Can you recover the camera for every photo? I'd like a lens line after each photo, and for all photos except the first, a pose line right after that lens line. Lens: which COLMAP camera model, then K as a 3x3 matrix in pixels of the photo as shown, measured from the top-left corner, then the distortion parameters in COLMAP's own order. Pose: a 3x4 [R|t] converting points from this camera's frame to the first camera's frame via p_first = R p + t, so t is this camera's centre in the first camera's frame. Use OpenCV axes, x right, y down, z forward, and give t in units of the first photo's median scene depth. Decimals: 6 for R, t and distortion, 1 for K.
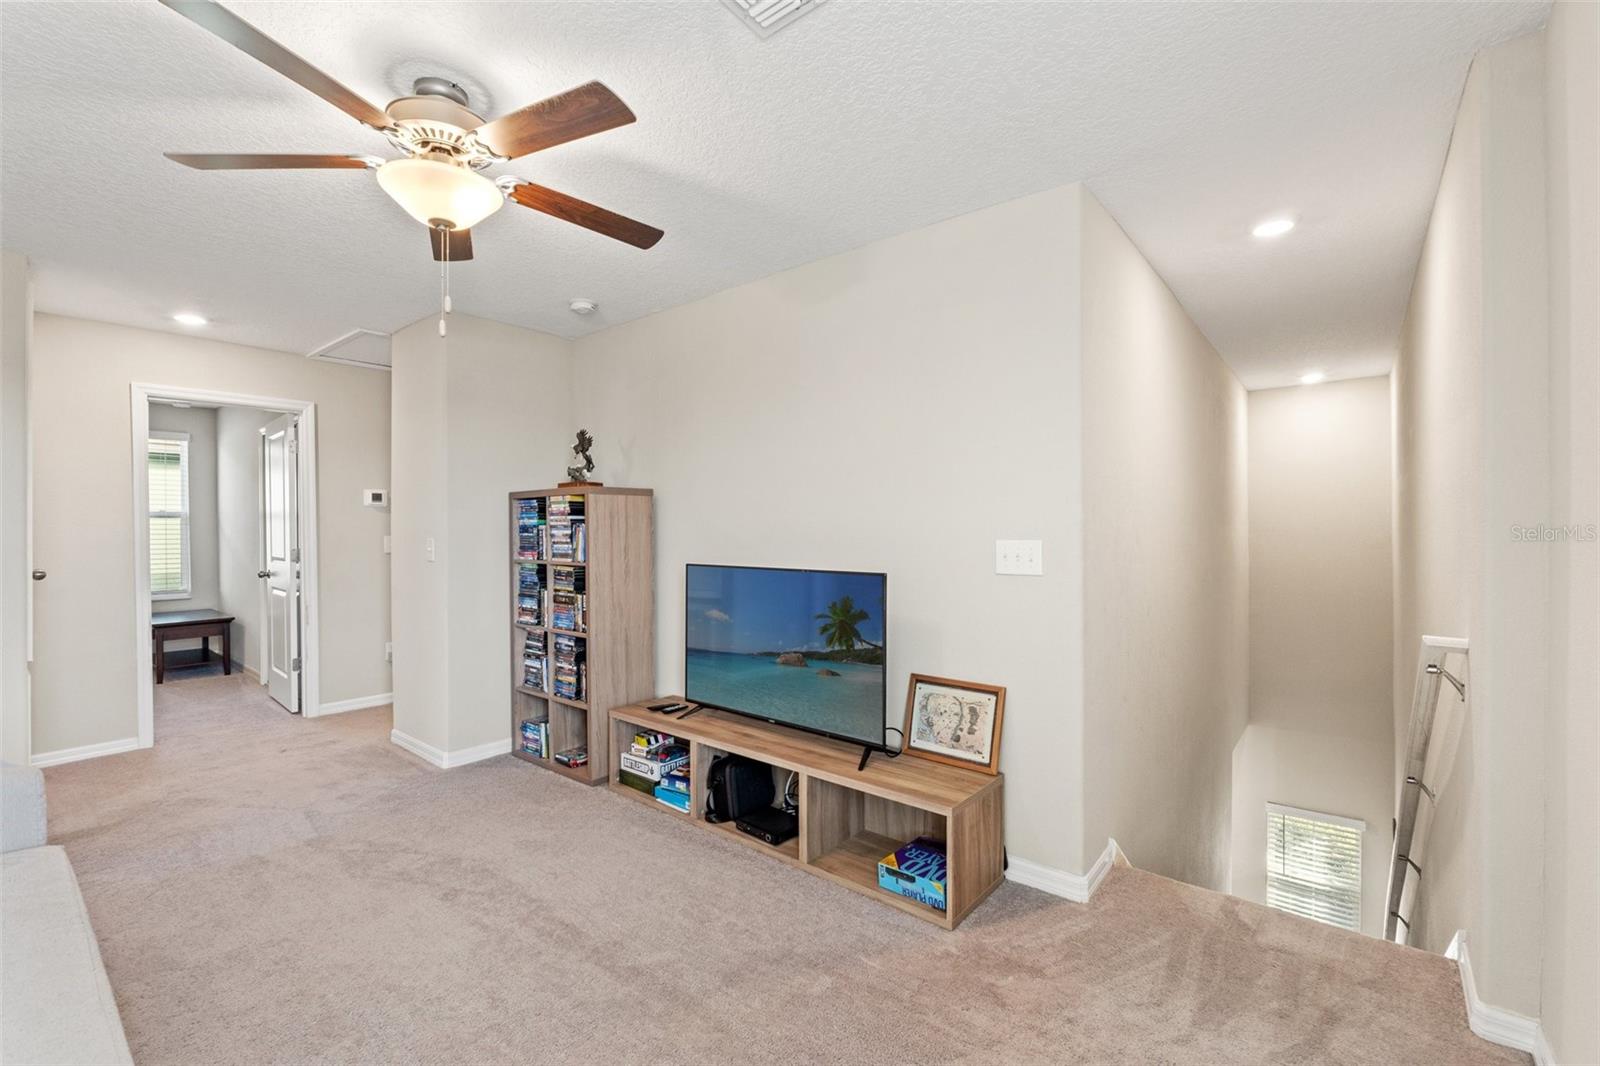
lens RADIAL K [[683.1, 0, 798.7], [0, 683.1, 533.0], [0, 0, 1]] dist [-0.005537, -0.000541]
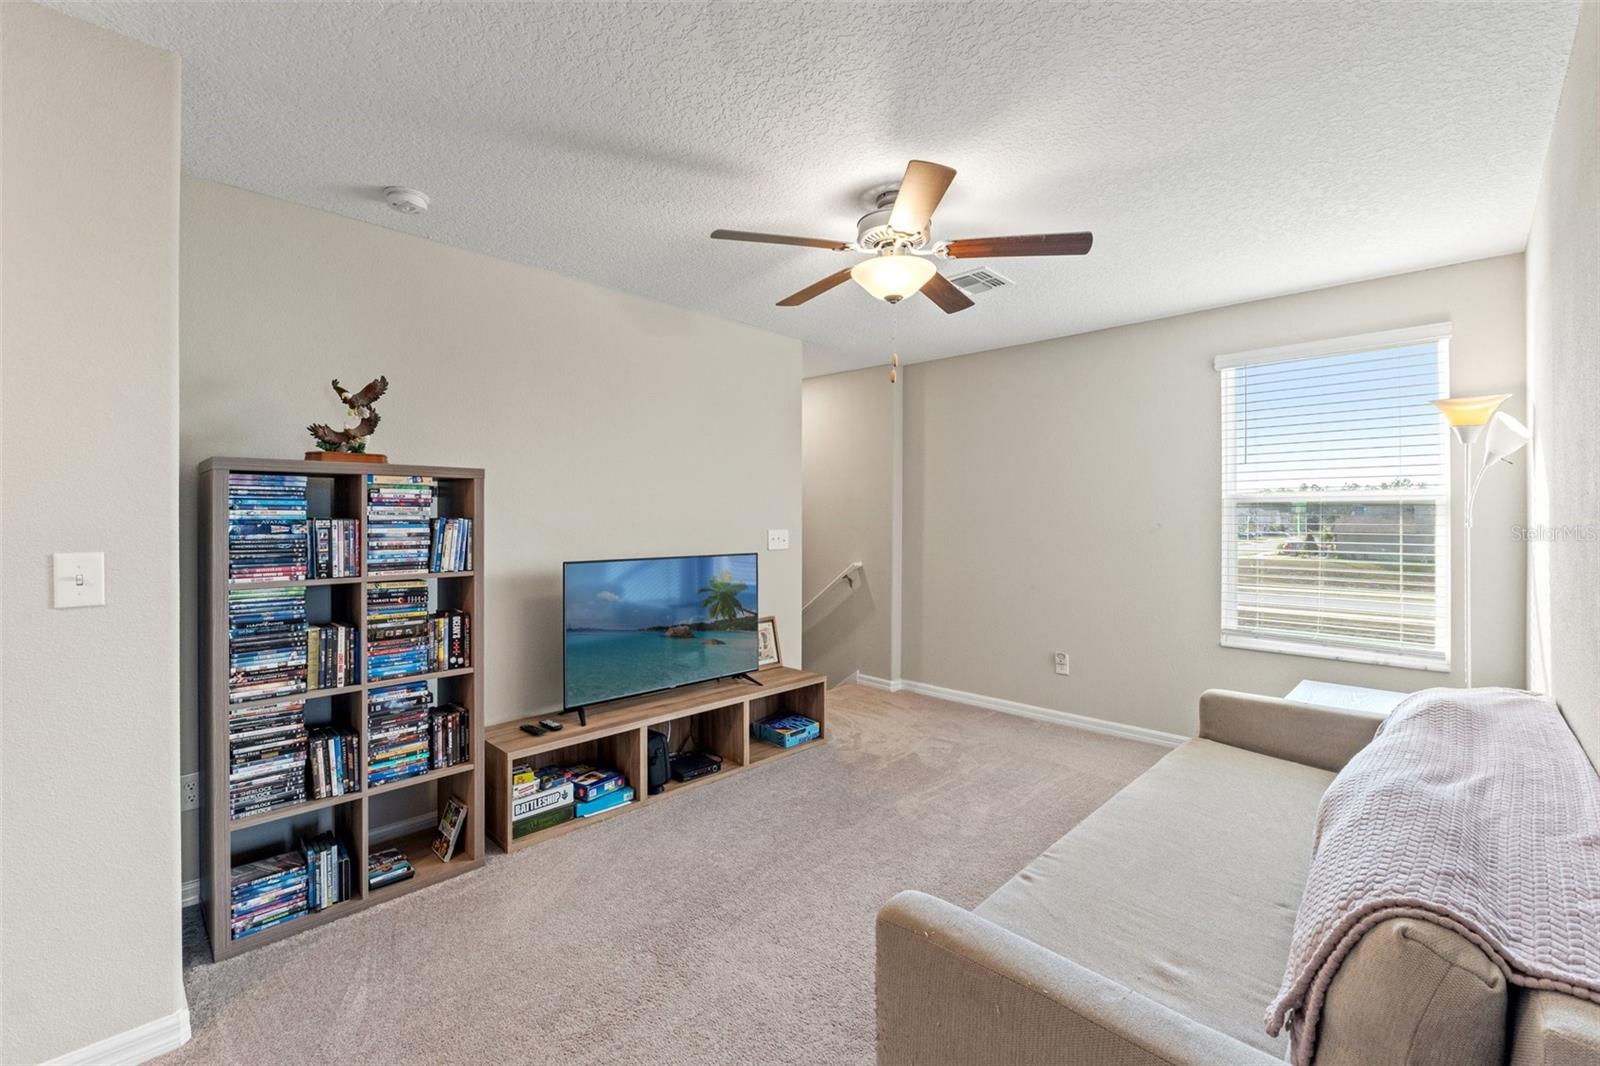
lens RADIAL K [[683.1, 0, 798.6], [0, 683.1, 524.0], [0, 0, 1]] dist [-0.005537, -0.000541]
pose [[0.082339, -0.007728, 0.996574, -0.968022], [0.003190, 0.999967, 0.007490, -0.011418], [-0.996599, 0.002562, 0.082361, 0.555855]]
